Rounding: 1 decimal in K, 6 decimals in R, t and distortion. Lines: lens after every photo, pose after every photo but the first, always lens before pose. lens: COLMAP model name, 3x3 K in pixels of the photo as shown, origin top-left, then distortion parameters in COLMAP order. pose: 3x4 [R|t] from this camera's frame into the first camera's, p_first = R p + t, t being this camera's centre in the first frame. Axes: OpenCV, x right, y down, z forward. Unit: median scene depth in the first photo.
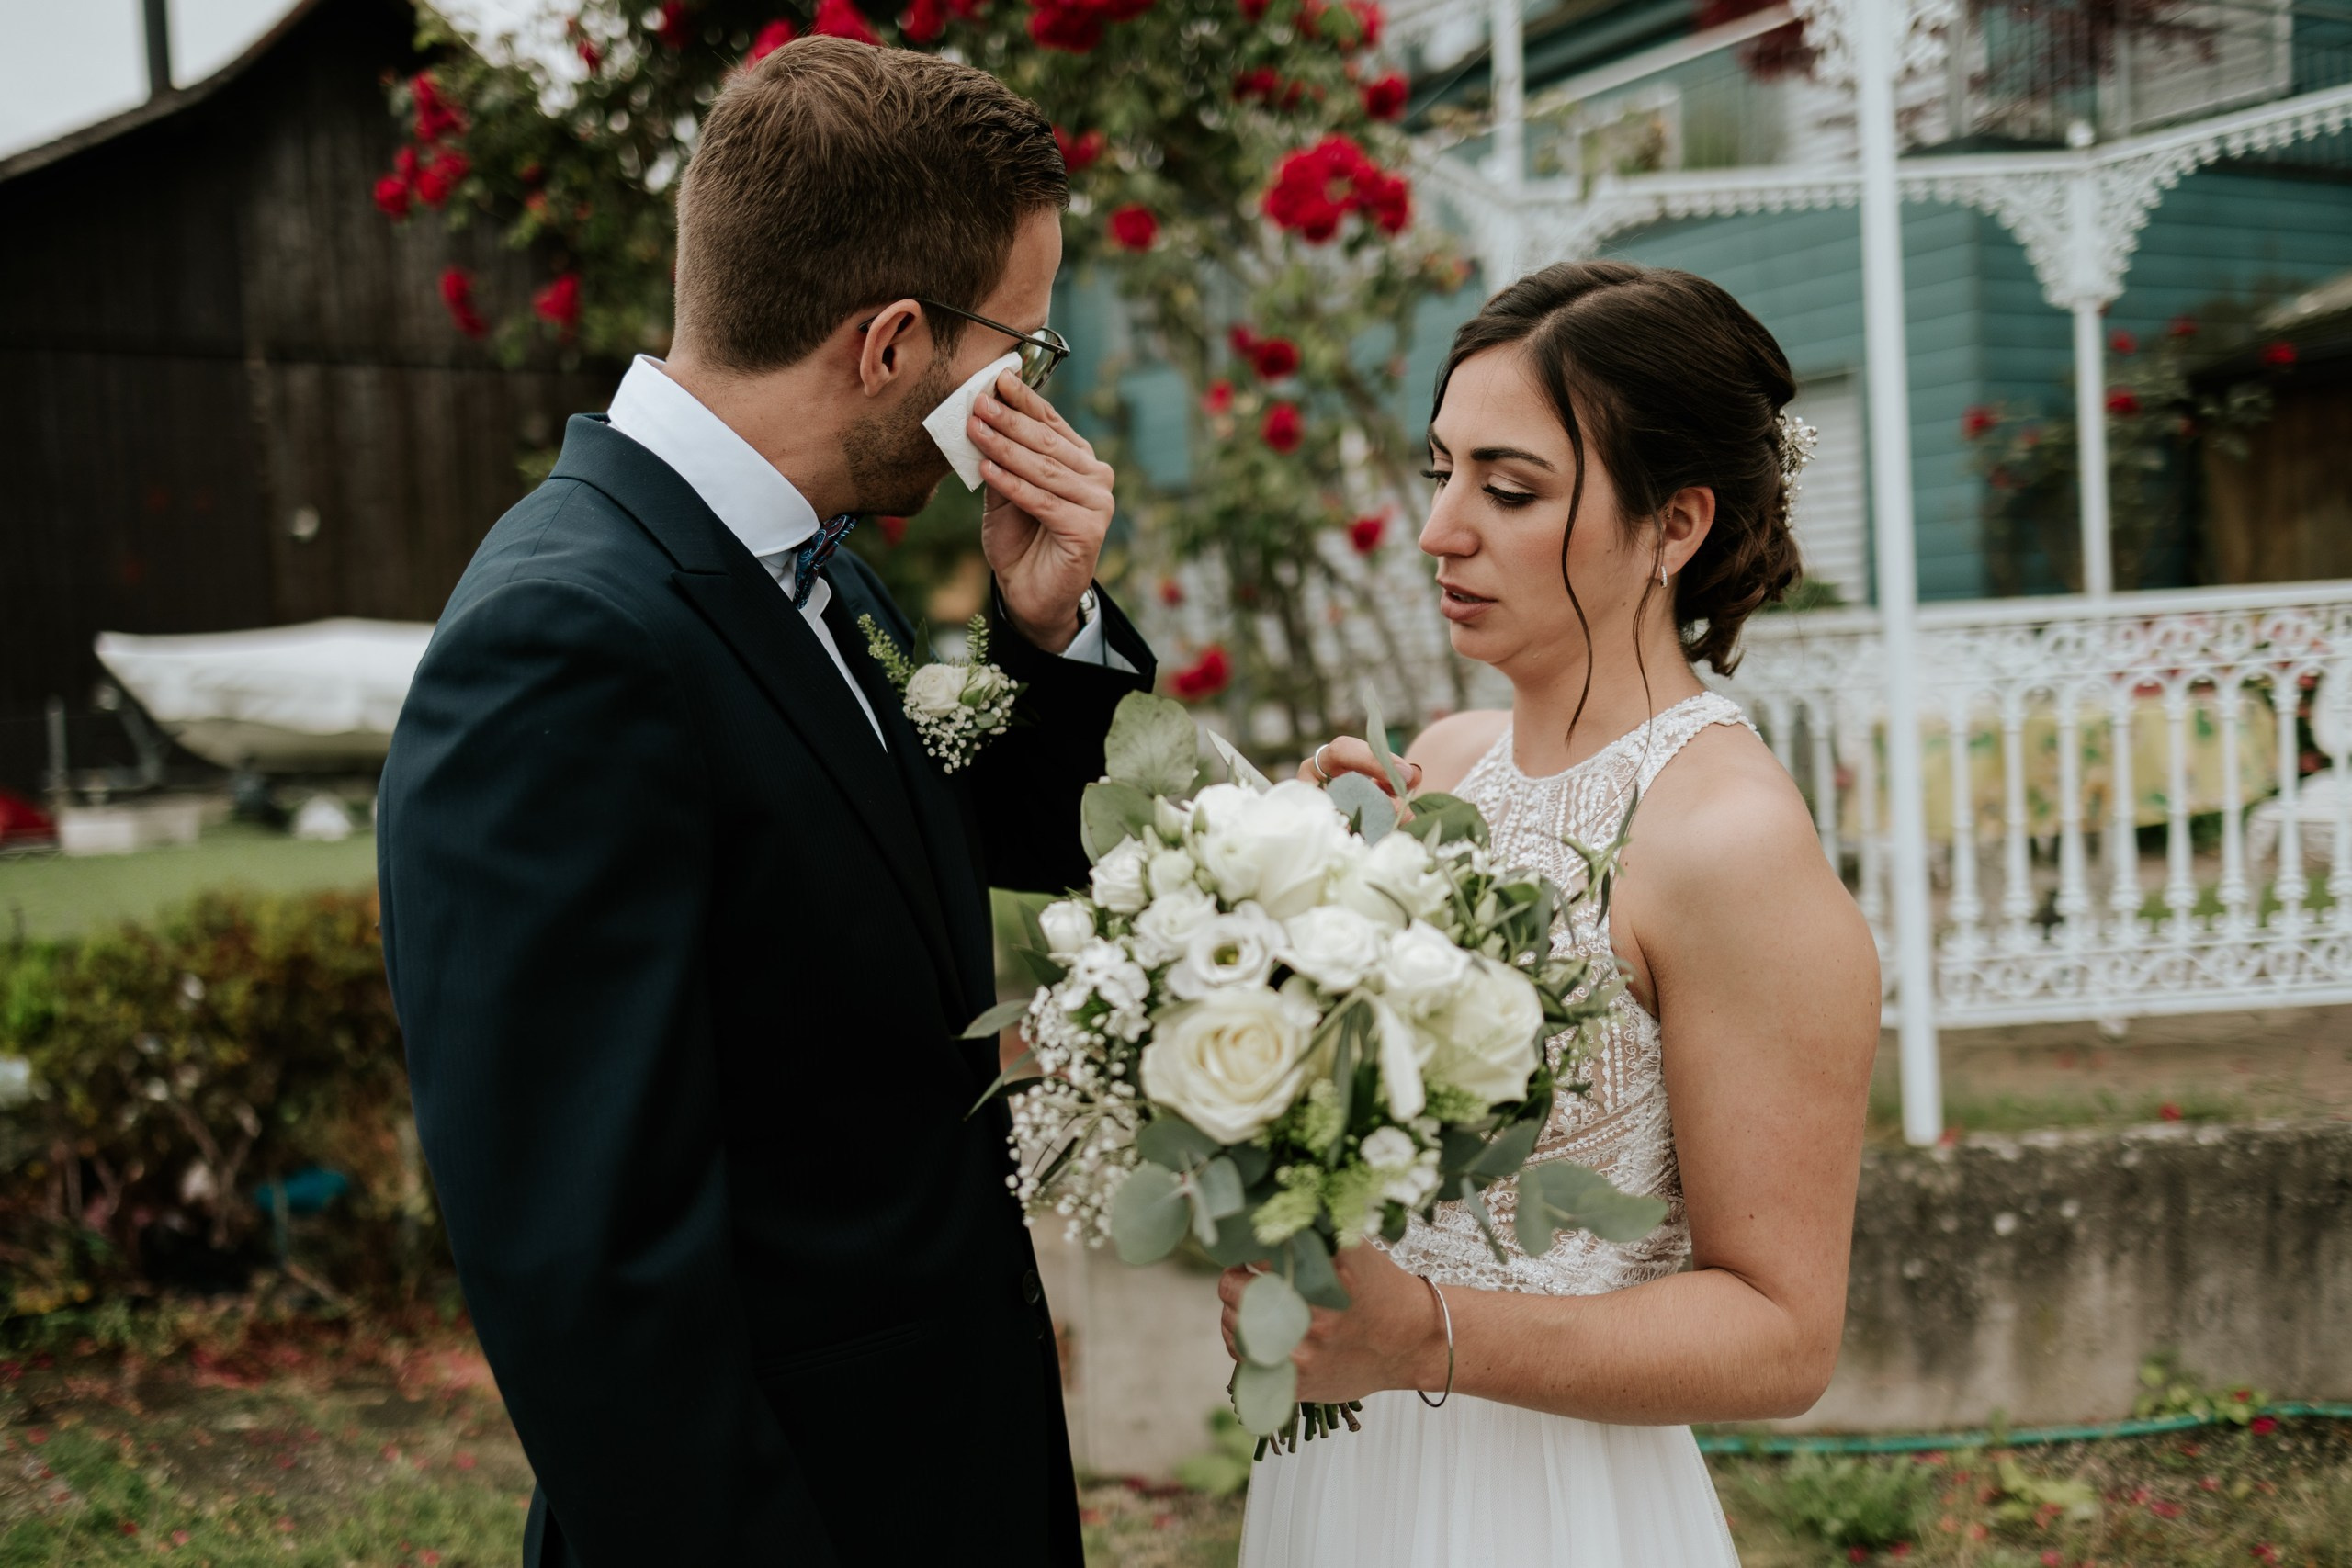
lens RADIAL K [[2409.5, 0, 1125.2], [0, 2409.5, 795.6], [0, 0, 1]] dist [0.019624, 0.075226]
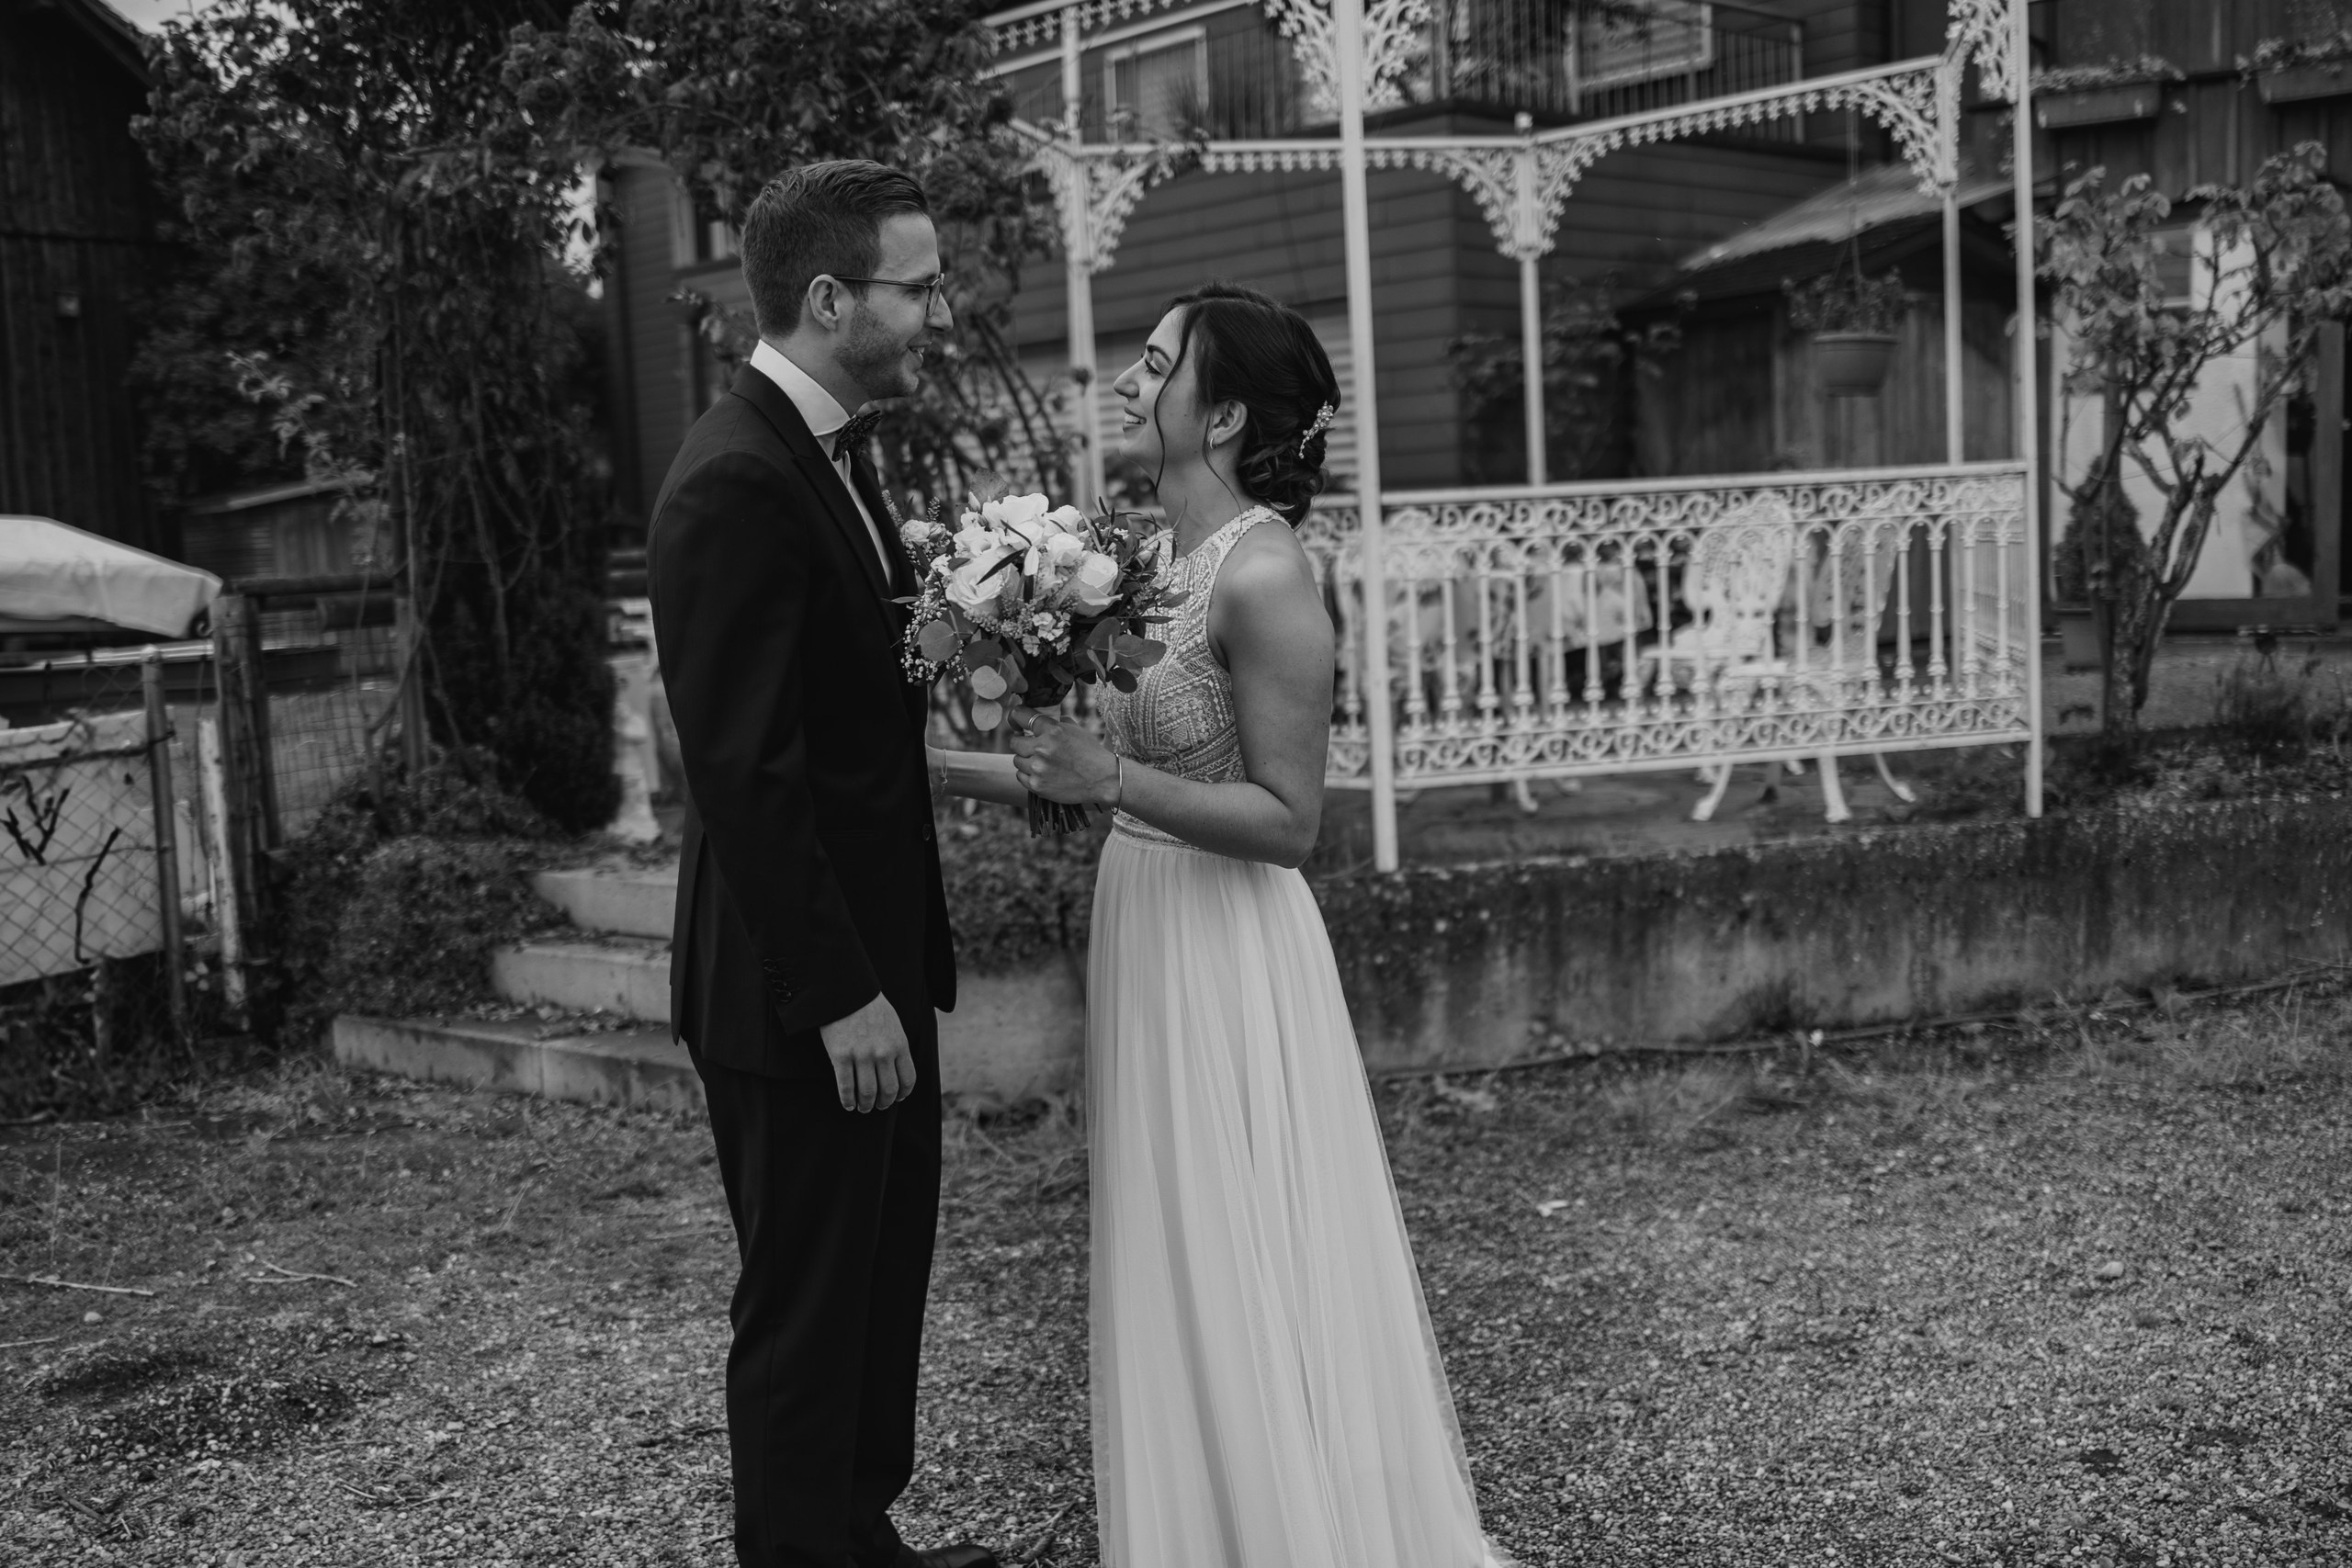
lens RADIAL K [[2560.3, 0, 1193.0], [0, 2560.3, 790.3], [0, 0, 1]] dist [0.090522, 0.005208]
pose [[0.976294, -0.013551, 0.216023, -0.102203], [0.006566, 0.999433, 0.033022, 0.045859], [-0.216348, -0.030821, 0.975830, -0.429252]]
